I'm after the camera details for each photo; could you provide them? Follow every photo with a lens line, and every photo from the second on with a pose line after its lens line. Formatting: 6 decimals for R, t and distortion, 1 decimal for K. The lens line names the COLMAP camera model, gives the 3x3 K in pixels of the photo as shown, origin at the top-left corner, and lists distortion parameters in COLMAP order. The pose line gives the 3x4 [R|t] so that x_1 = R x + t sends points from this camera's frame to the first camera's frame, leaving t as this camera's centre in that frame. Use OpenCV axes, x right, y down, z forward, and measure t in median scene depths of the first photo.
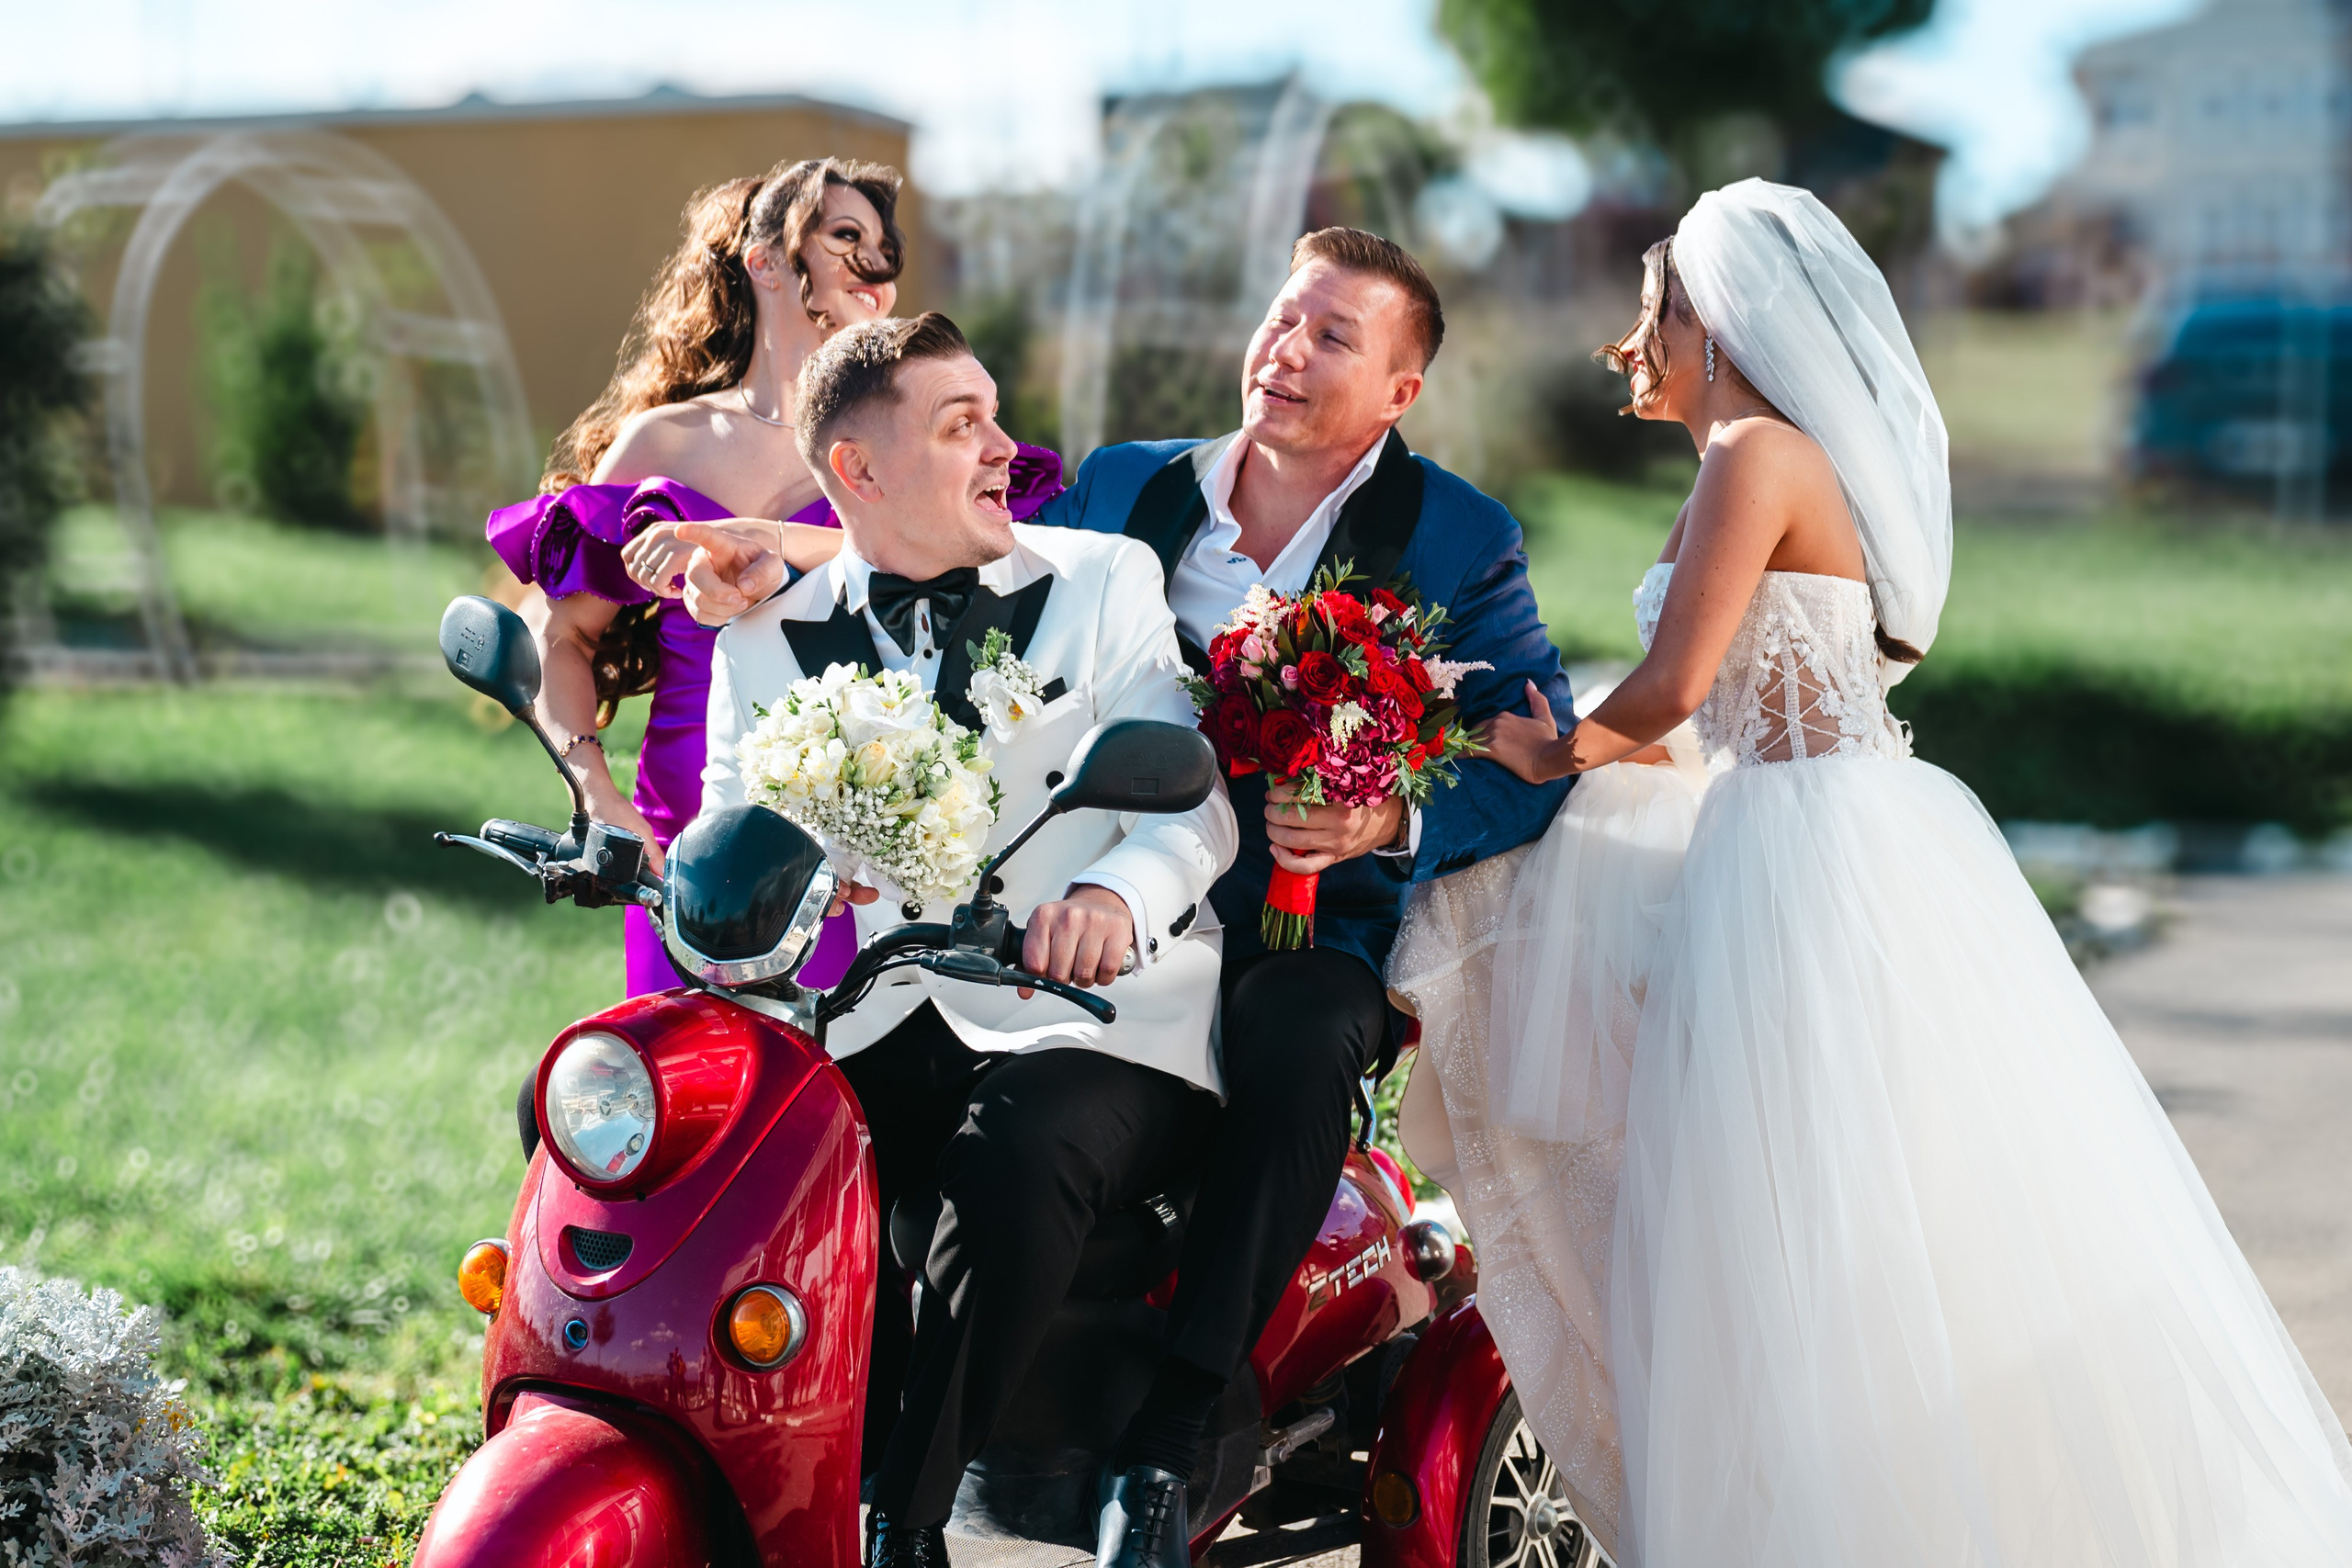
lens RADIAL K [[3775.1, 0, 1182.5], [0, 3775.1, 792.7], [0, 0, 1]] dist [-0.213484, 0.000000]
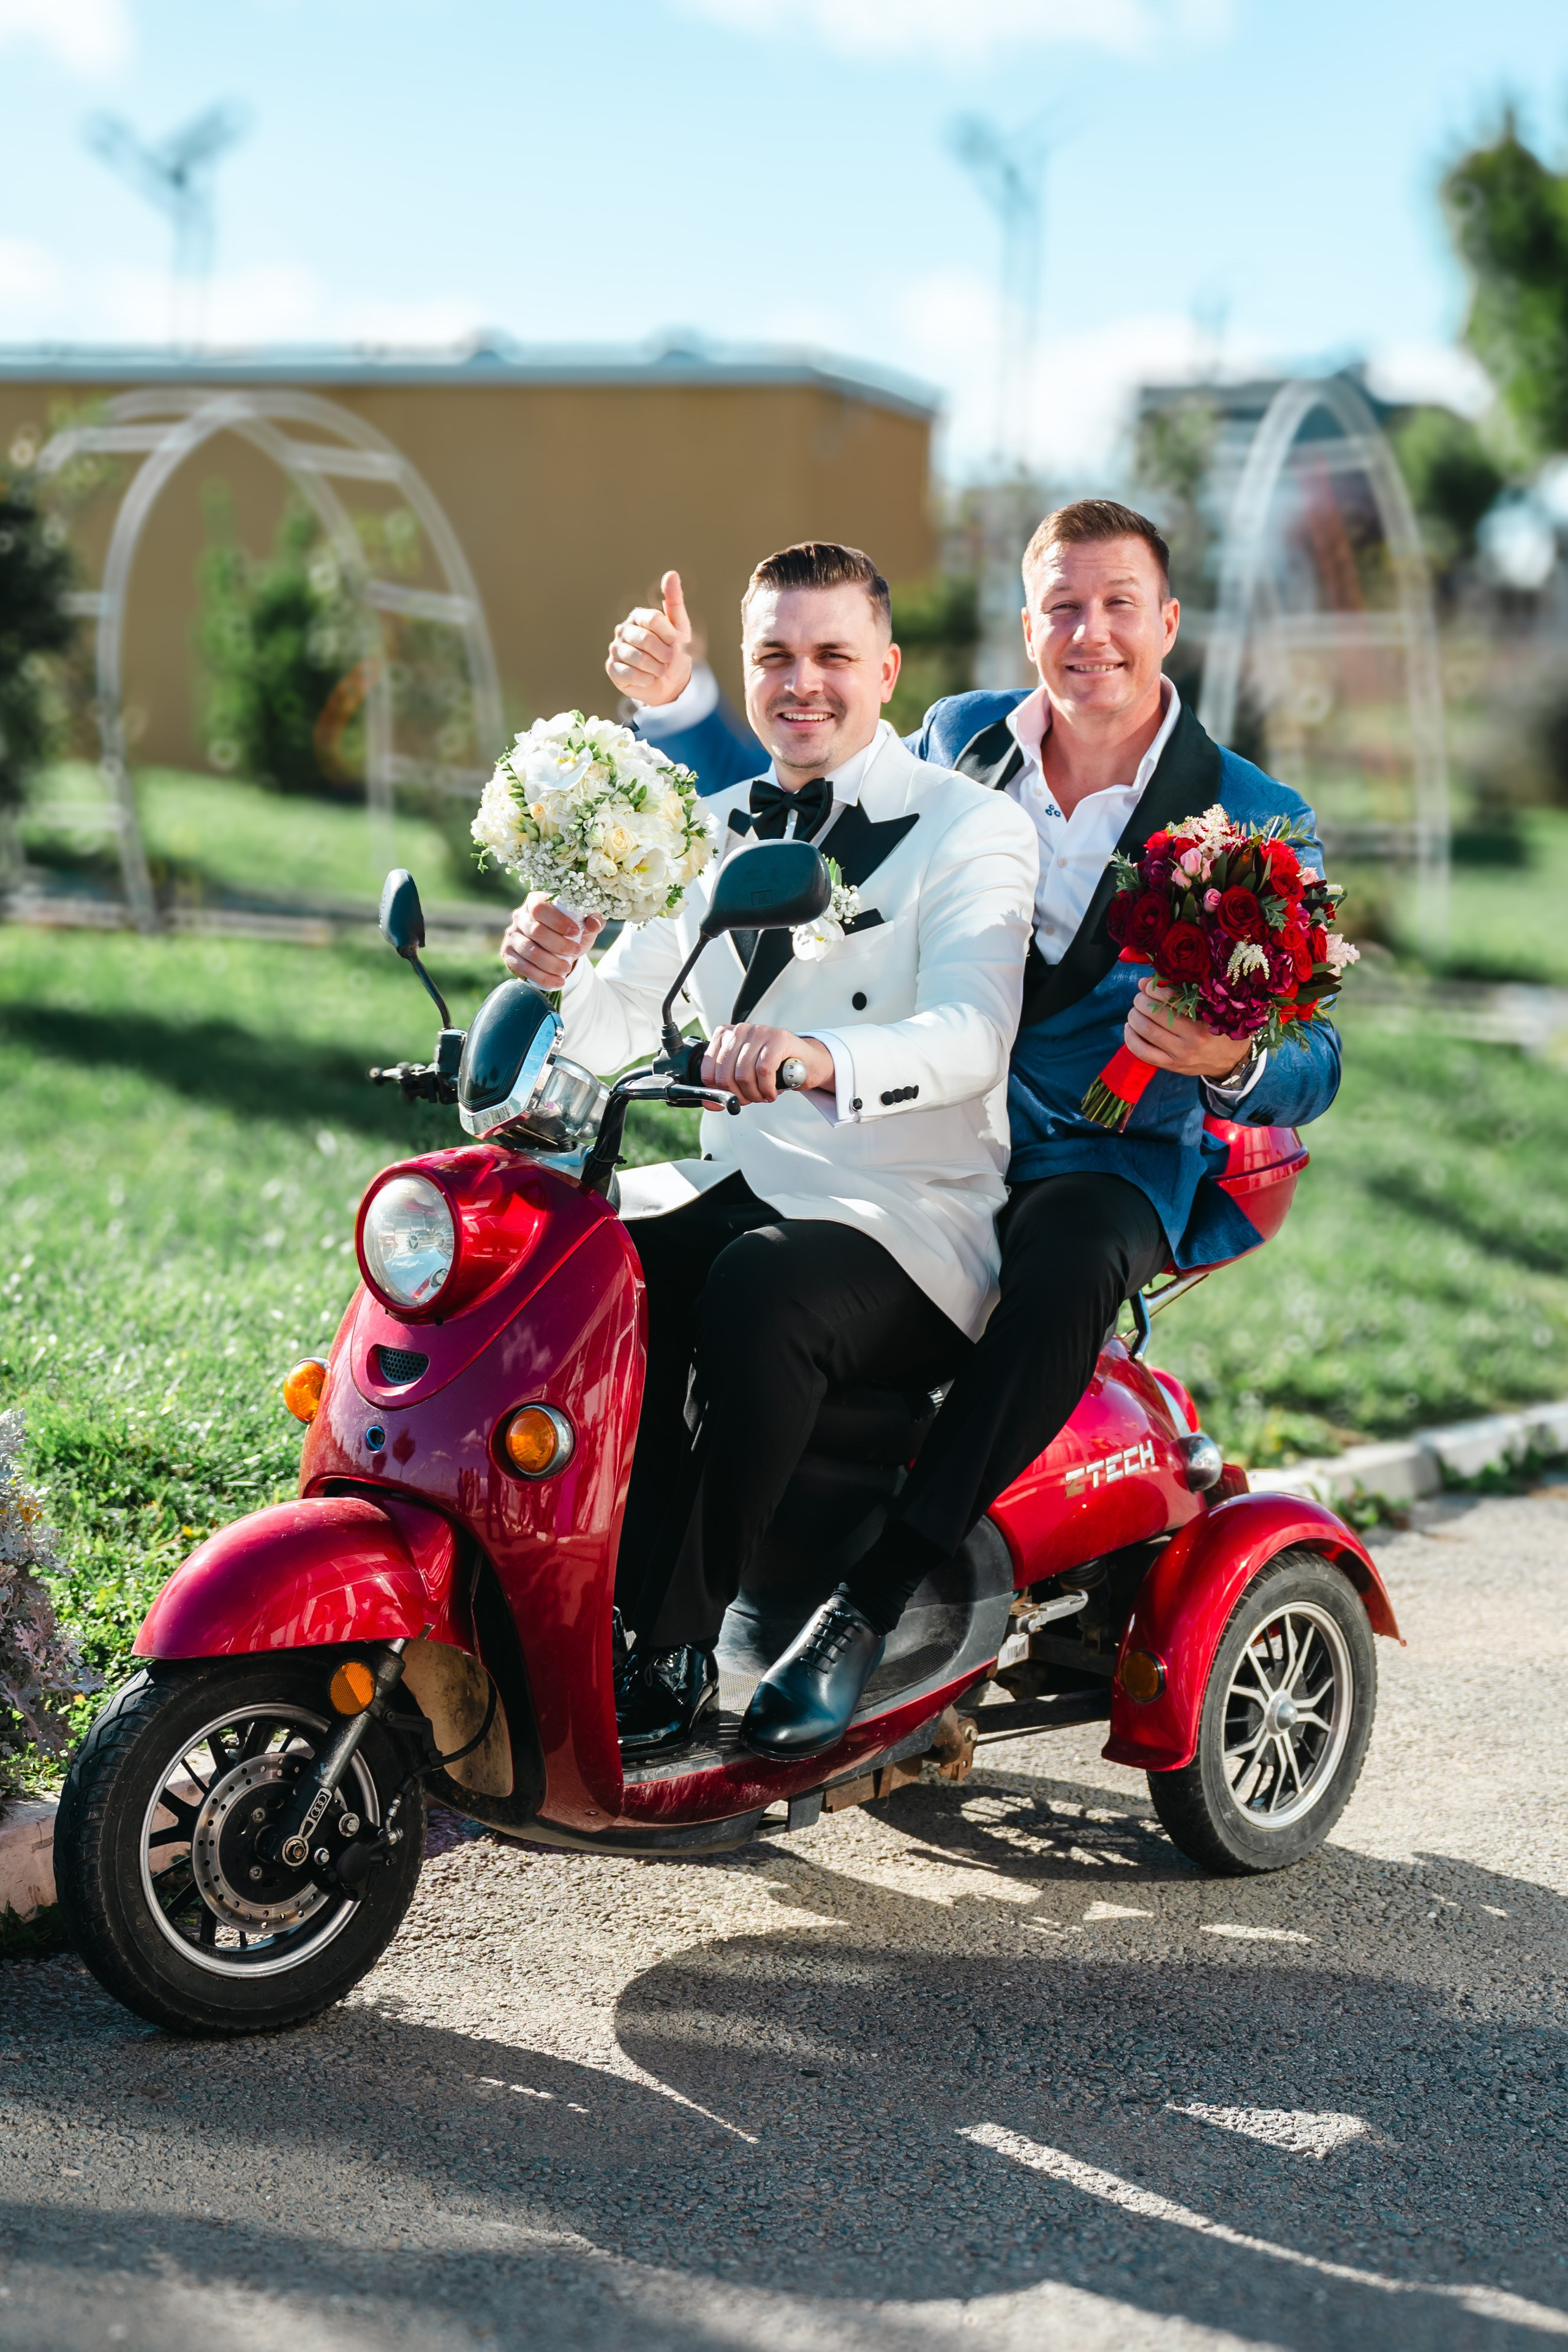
lens RADIAL K [[4084.5, 0, 792.0], [0, 4084.5, 1183.8], [0, 0, 1]] dist [-0.267746, 0.000000]
pose [[0.991700, 0.057101, -0.115199, 0.083217], [-0.055885, 0.998342, 0.013764, 0.033477], [0.115794, -0.007212, 0.993247, -0.182198]]
